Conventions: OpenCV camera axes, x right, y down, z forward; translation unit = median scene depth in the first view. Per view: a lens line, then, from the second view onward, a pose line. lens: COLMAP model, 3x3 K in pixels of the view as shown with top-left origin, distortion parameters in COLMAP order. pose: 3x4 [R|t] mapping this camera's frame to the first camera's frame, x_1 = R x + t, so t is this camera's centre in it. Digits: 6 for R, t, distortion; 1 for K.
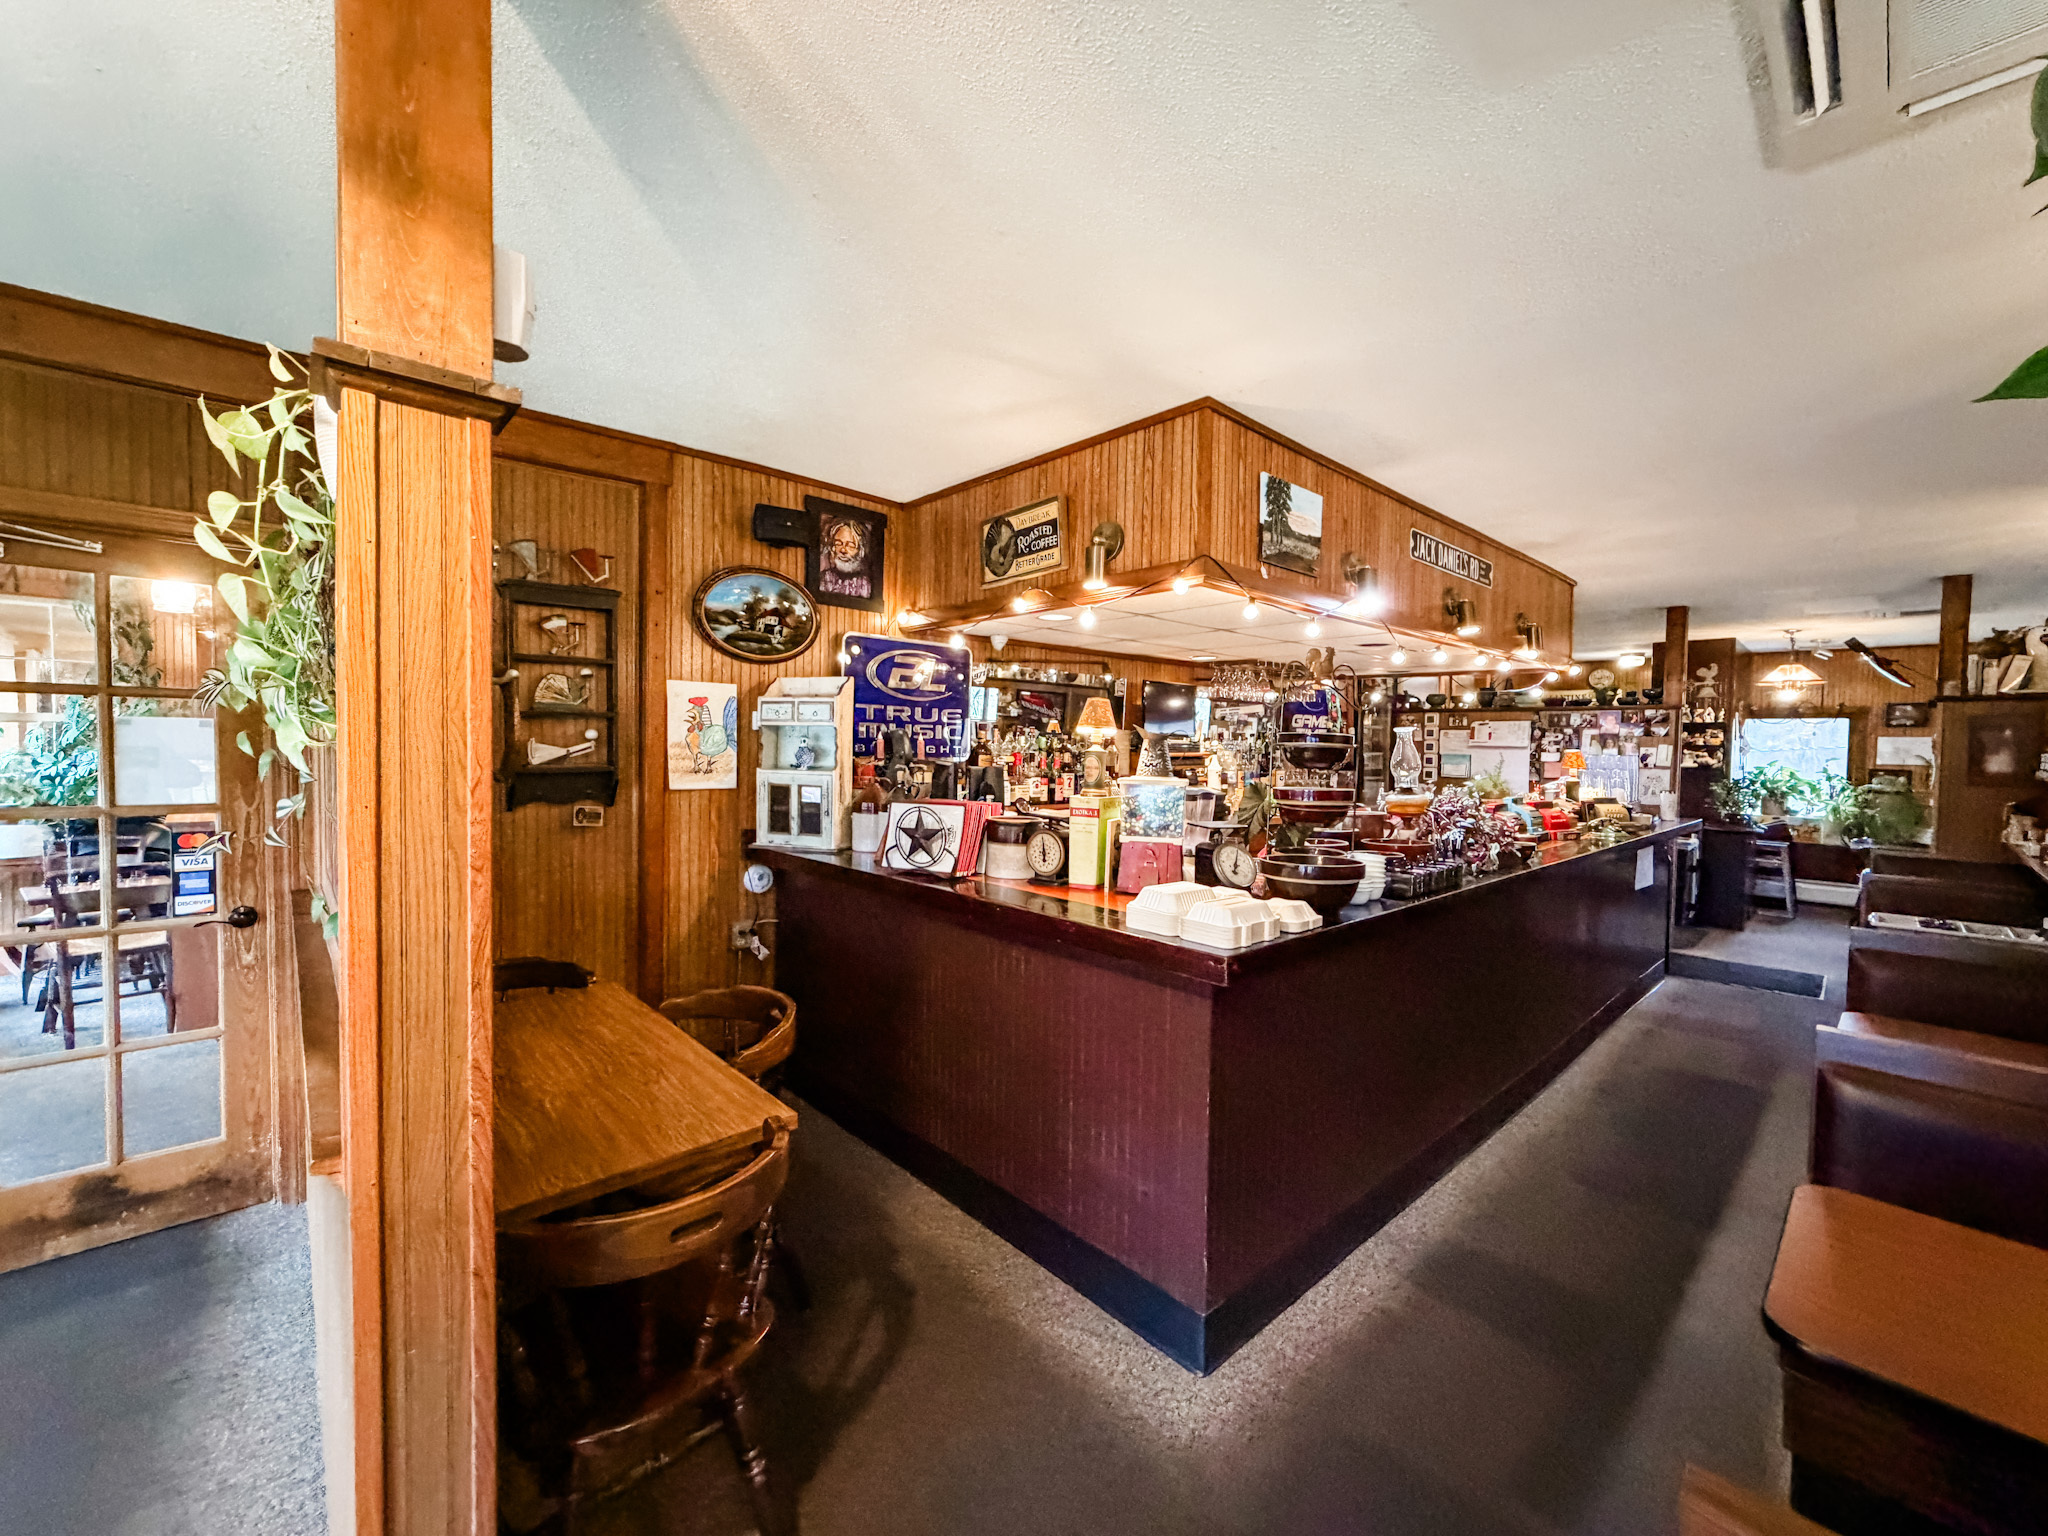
lens RADIAL K [[823.7, 0, 1020.7], [0, 823.7, 769.1], [0, 0, 1]] dist [0.001064, -0.000071]
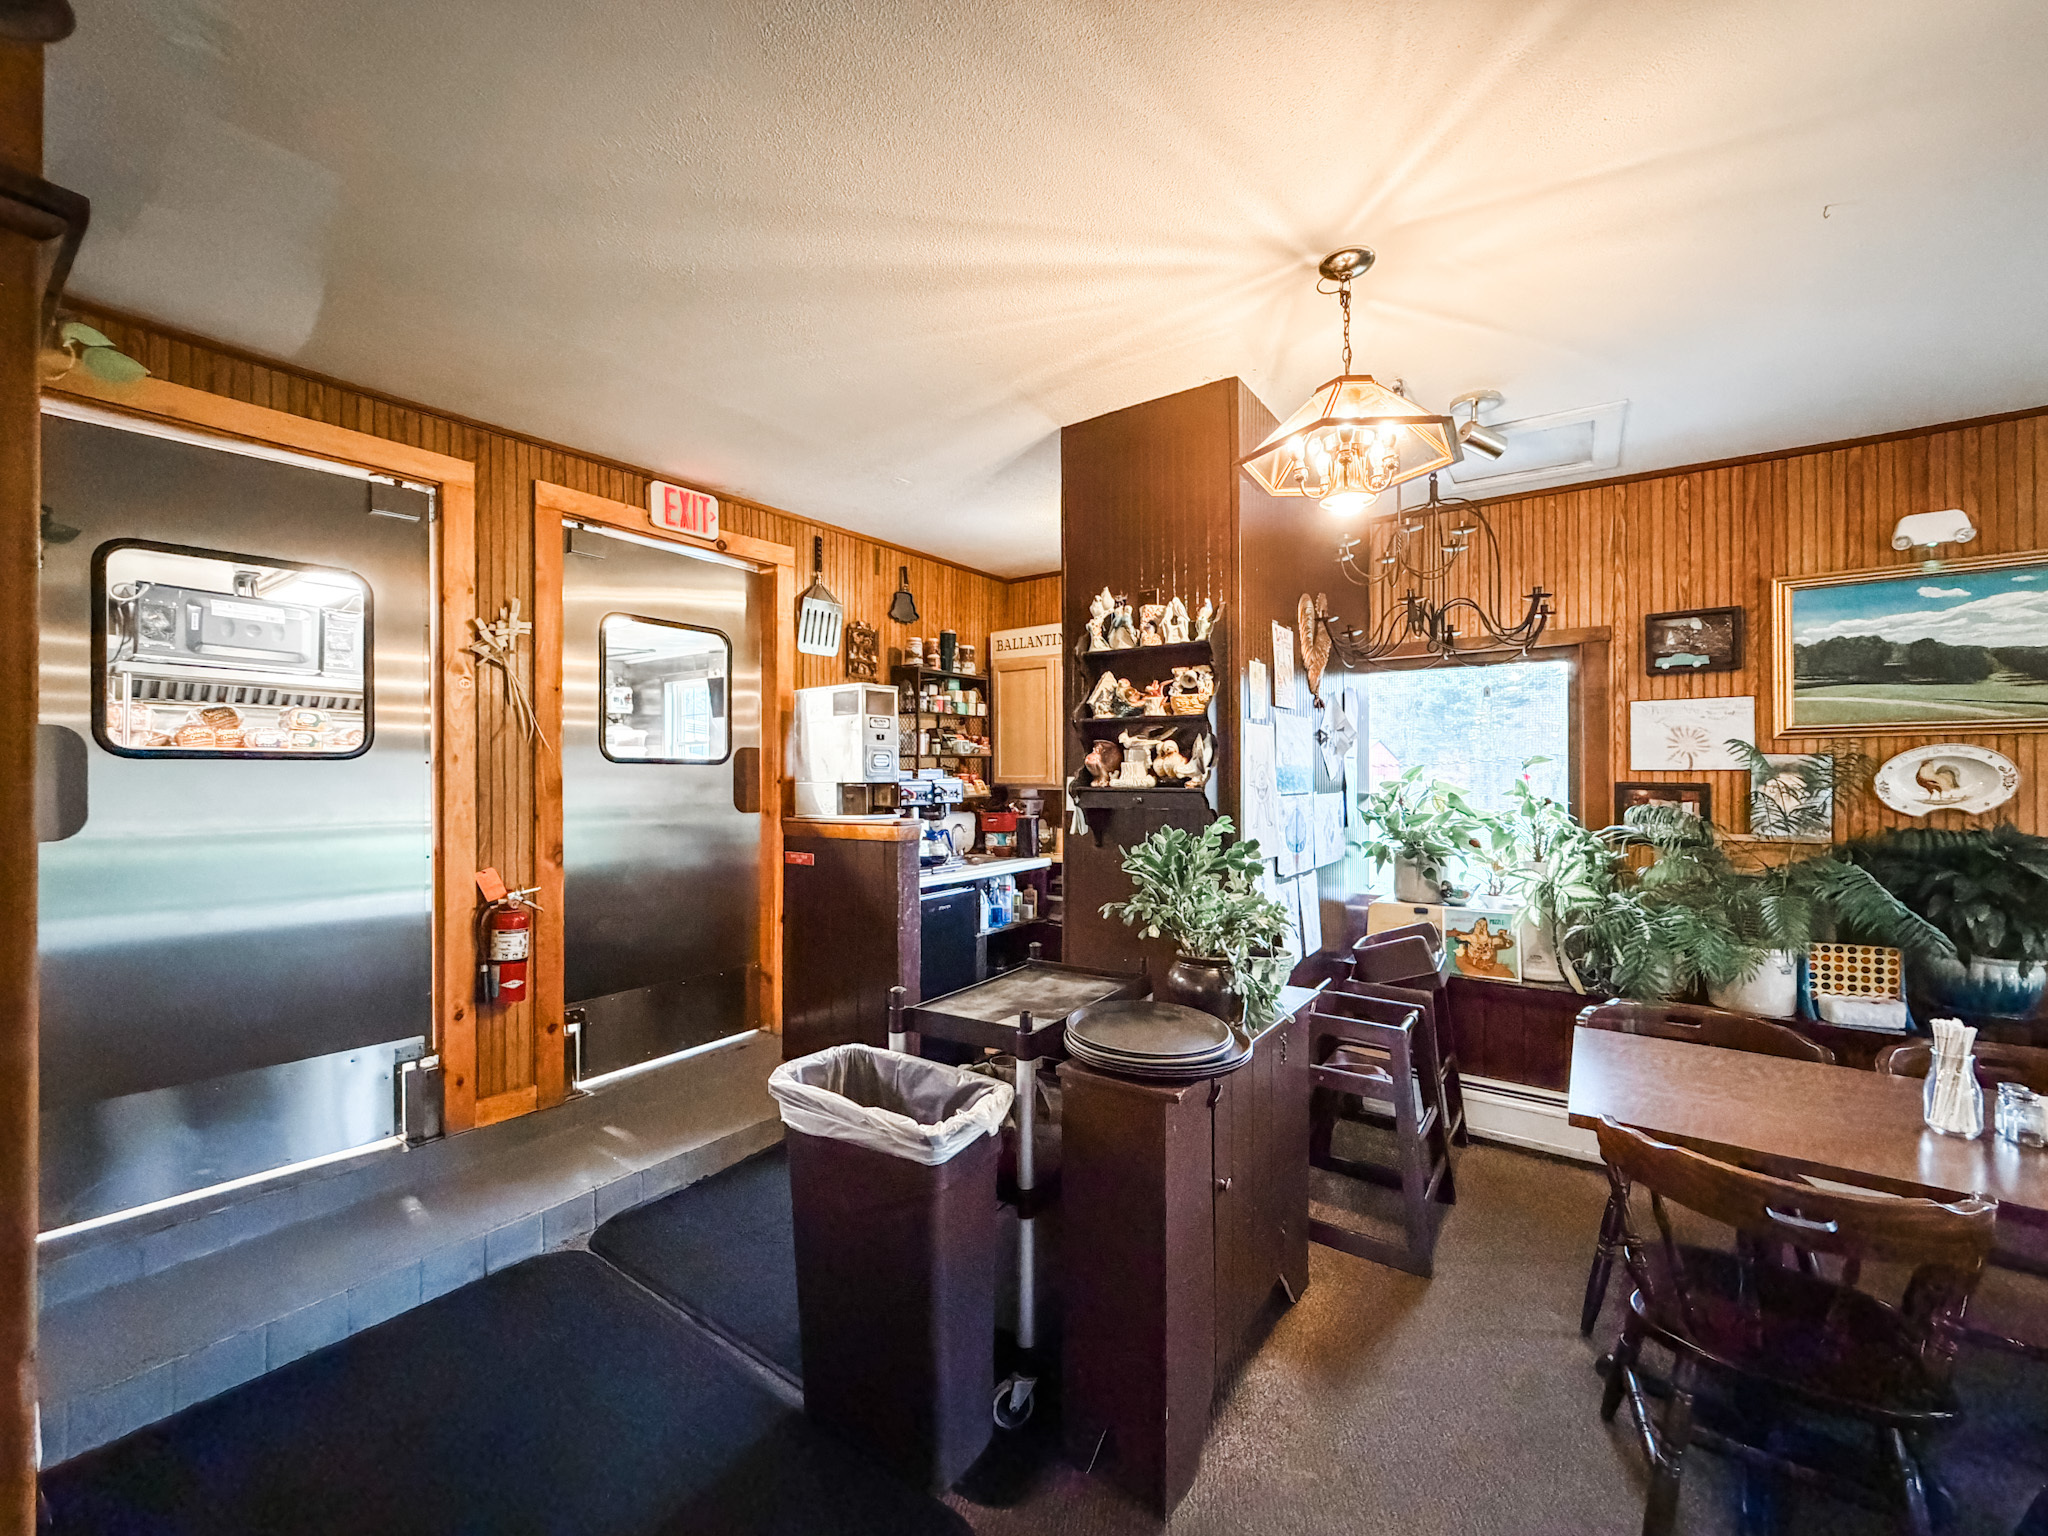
lens RADIAL K [[823.7, 0, 1031.0], [0, 823.7, 768.4], [0, 0, 1]] dist [0.001064, -0.000071]
pose [[0.981578, -0.016477, 0.190349, 0.688702], [0.022925, 0.999234, -0.031722, -0.001070], [-0.189681, 0.035501, 0.981204, 0.674780]]
